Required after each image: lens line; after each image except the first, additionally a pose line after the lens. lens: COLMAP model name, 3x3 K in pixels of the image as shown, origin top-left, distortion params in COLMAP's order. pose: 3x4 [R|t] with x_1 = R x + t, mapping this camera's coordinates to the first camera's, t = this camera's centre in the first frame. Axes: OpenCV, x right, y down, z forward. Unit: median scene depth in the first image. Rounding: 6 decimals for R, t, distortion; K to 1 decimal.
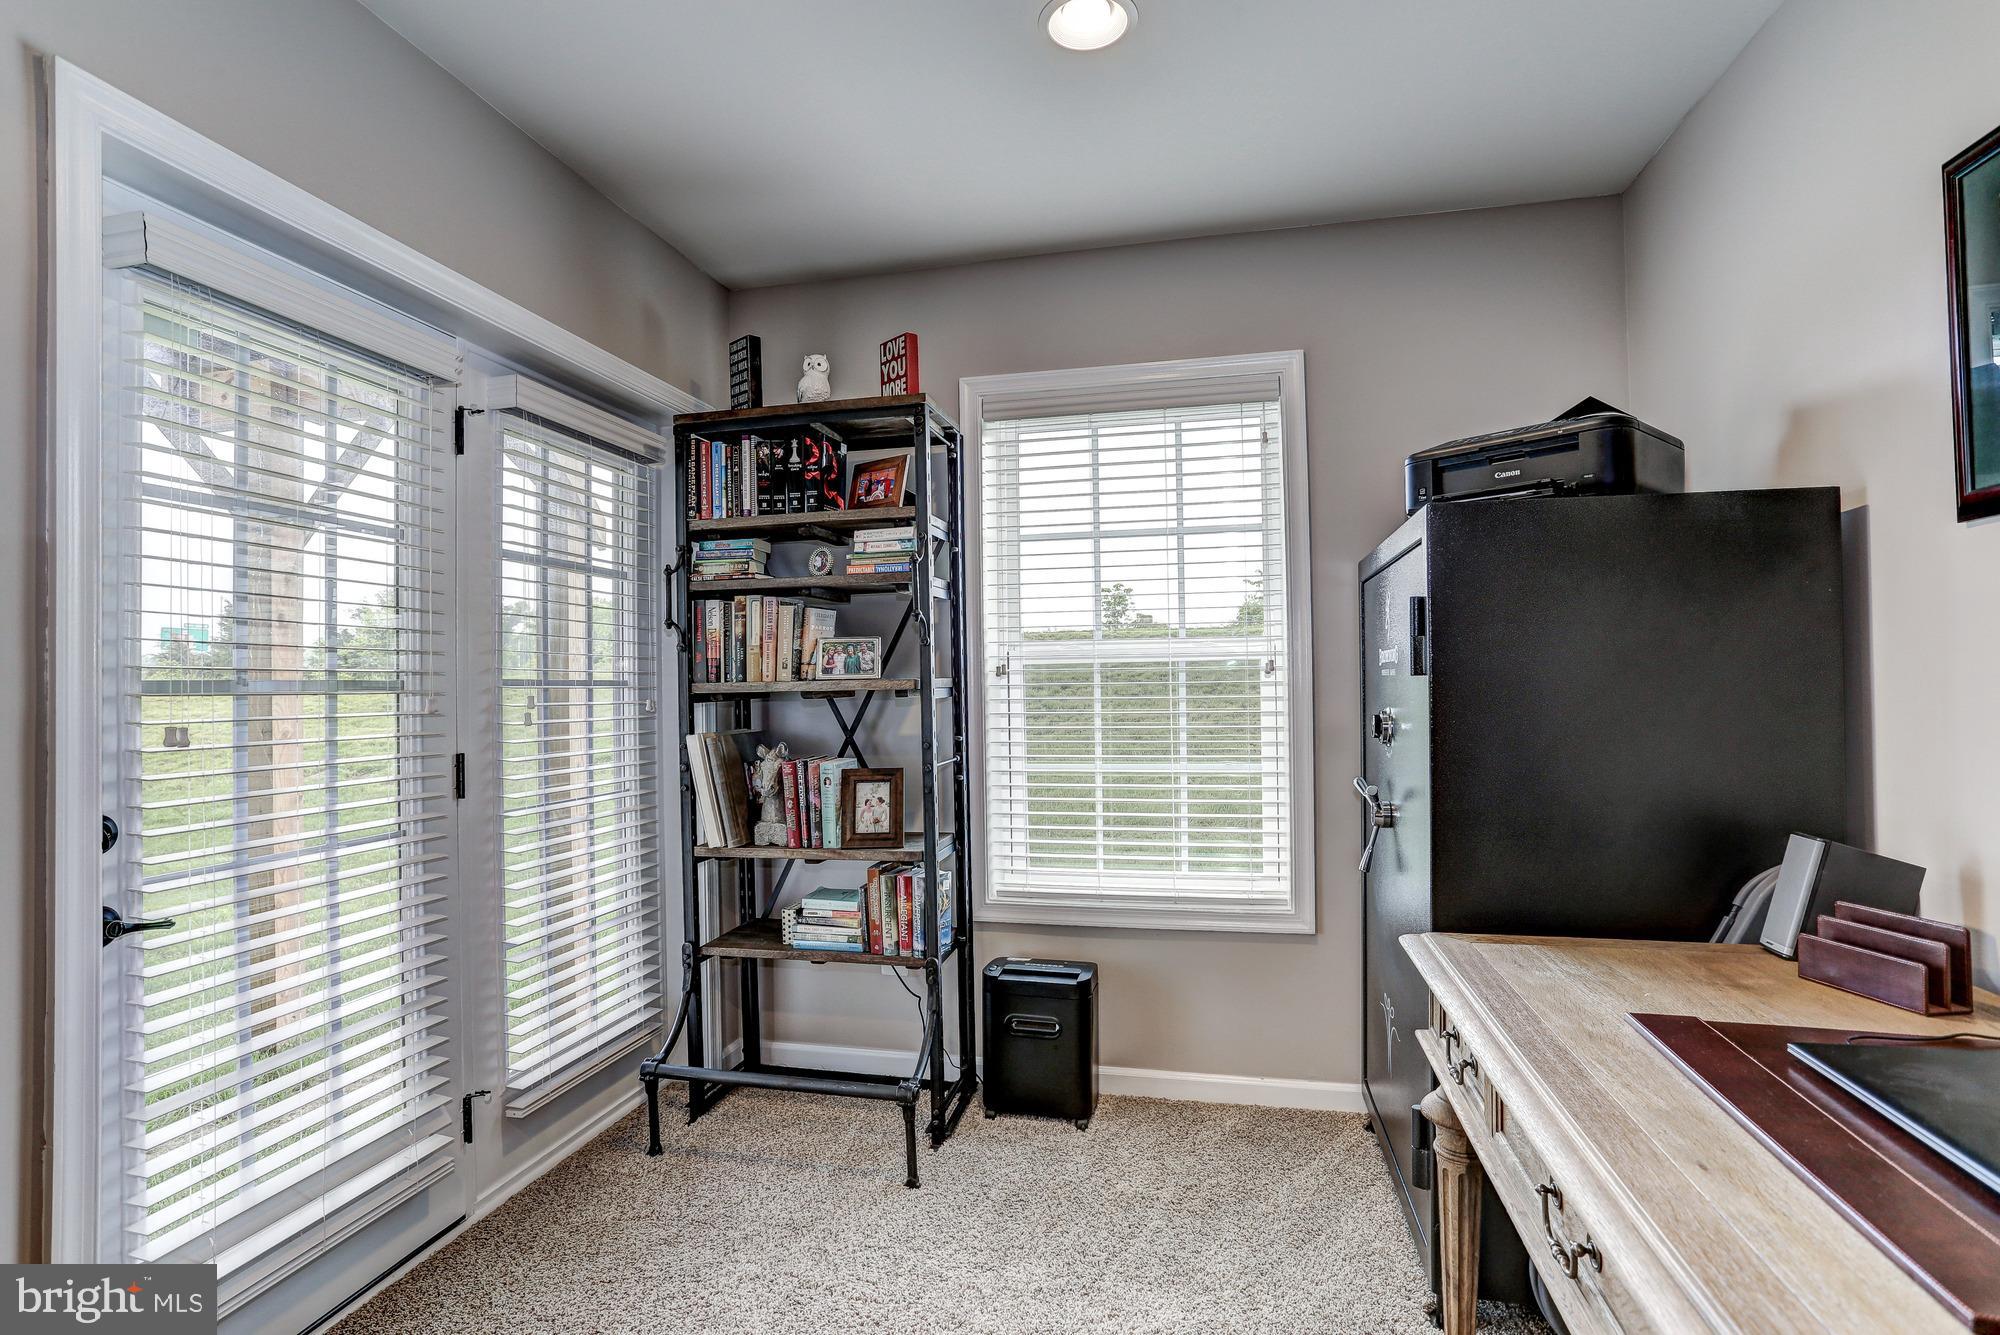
lens RADIAL K [[977.2, 0, 1005.5], [0, 977.2, 678.3], [0, 0, 1]] dist [-0.047402, 0.031950]
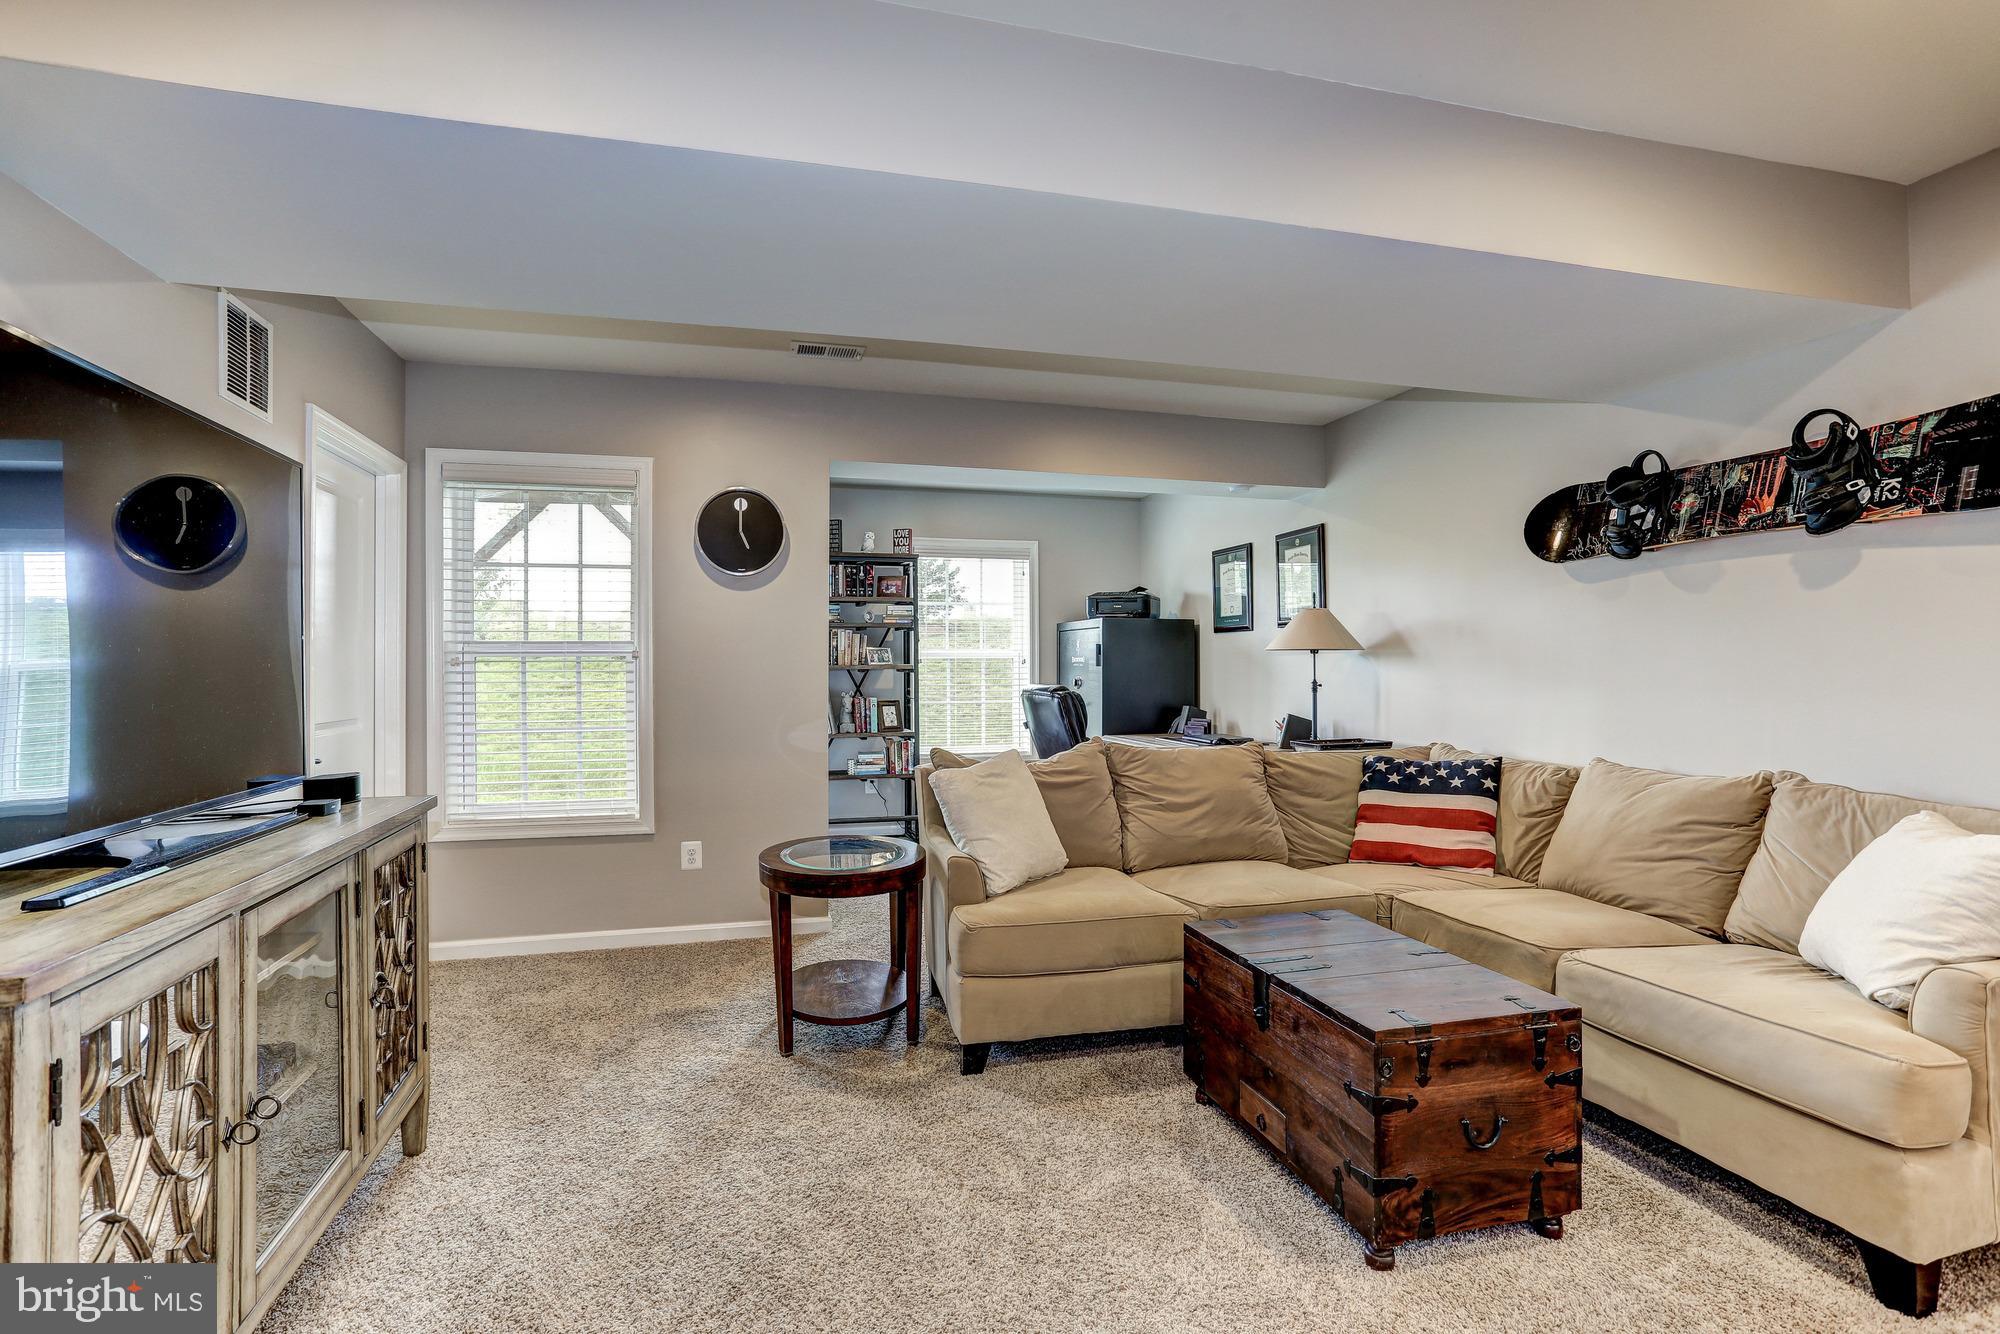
lens RADIAL K [[977.2, 0, 987.7], [0, 977.2, 653.1], [0, 0, 1]] dist [-0.047402, 0.031950]
pose [[0.879203, 0.014244, 0.476234, -1.101294], [-0.013912, 0.999894, -0.004223, -0.021308], [-0.476244, -0.002913, 0.879309, -1.308983]]
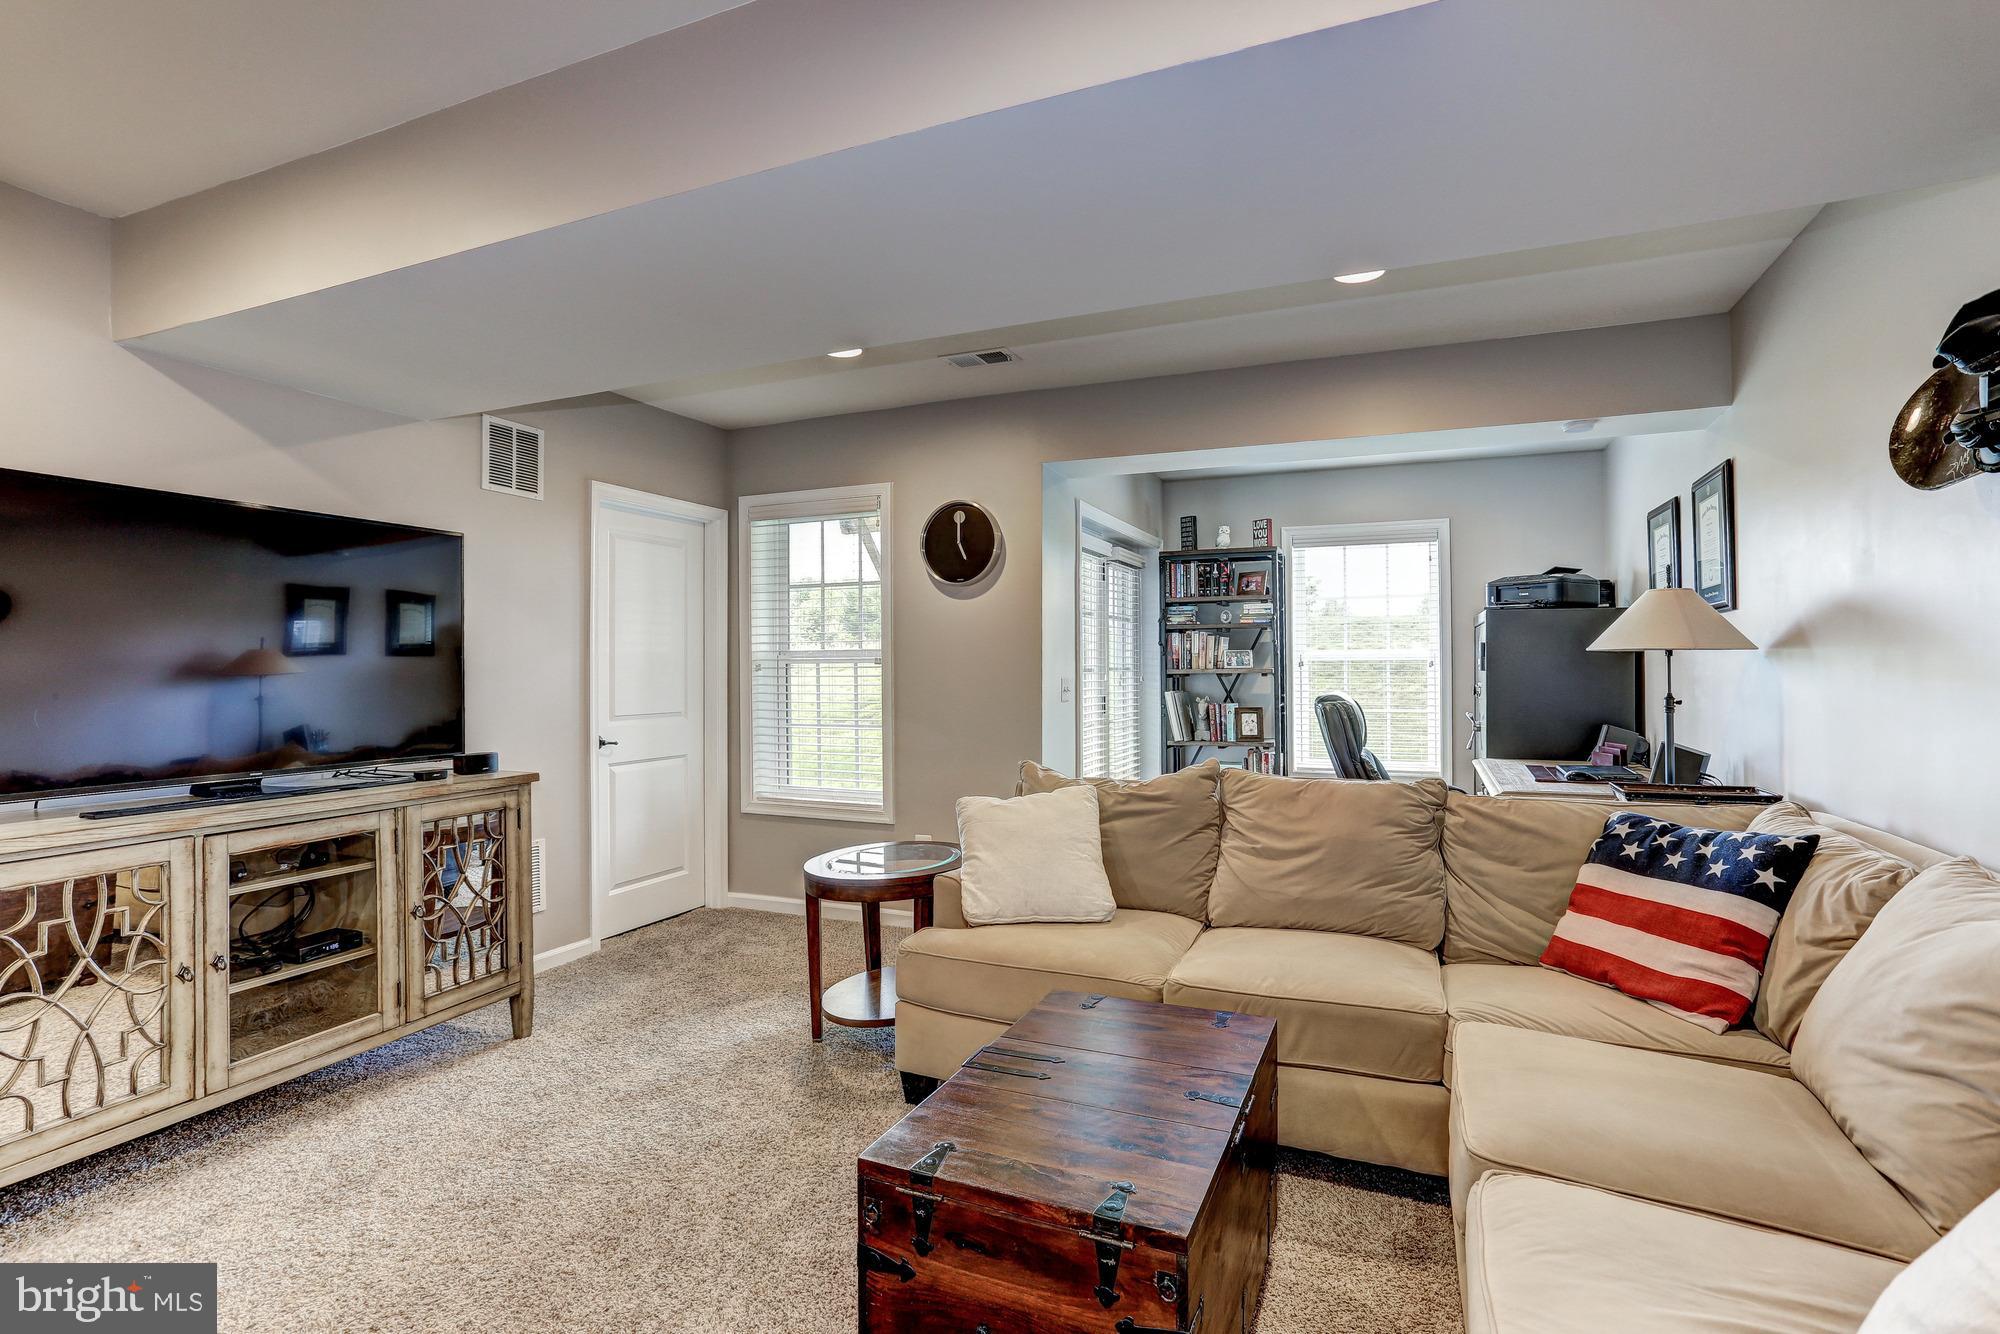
lens RADIAL K [[977.2, 0, 1005.8], [0, 977.2, 655.4], [0, 0, 1]] dist [-0.047402, 0.031950]
pose [[0.984519, 0.005821, -0.175180, -0.297393], [-0.004842, 0.999970, 0.006014, -0.040383], [0.175210, -0.005072, 0.984518, -1.346989]]
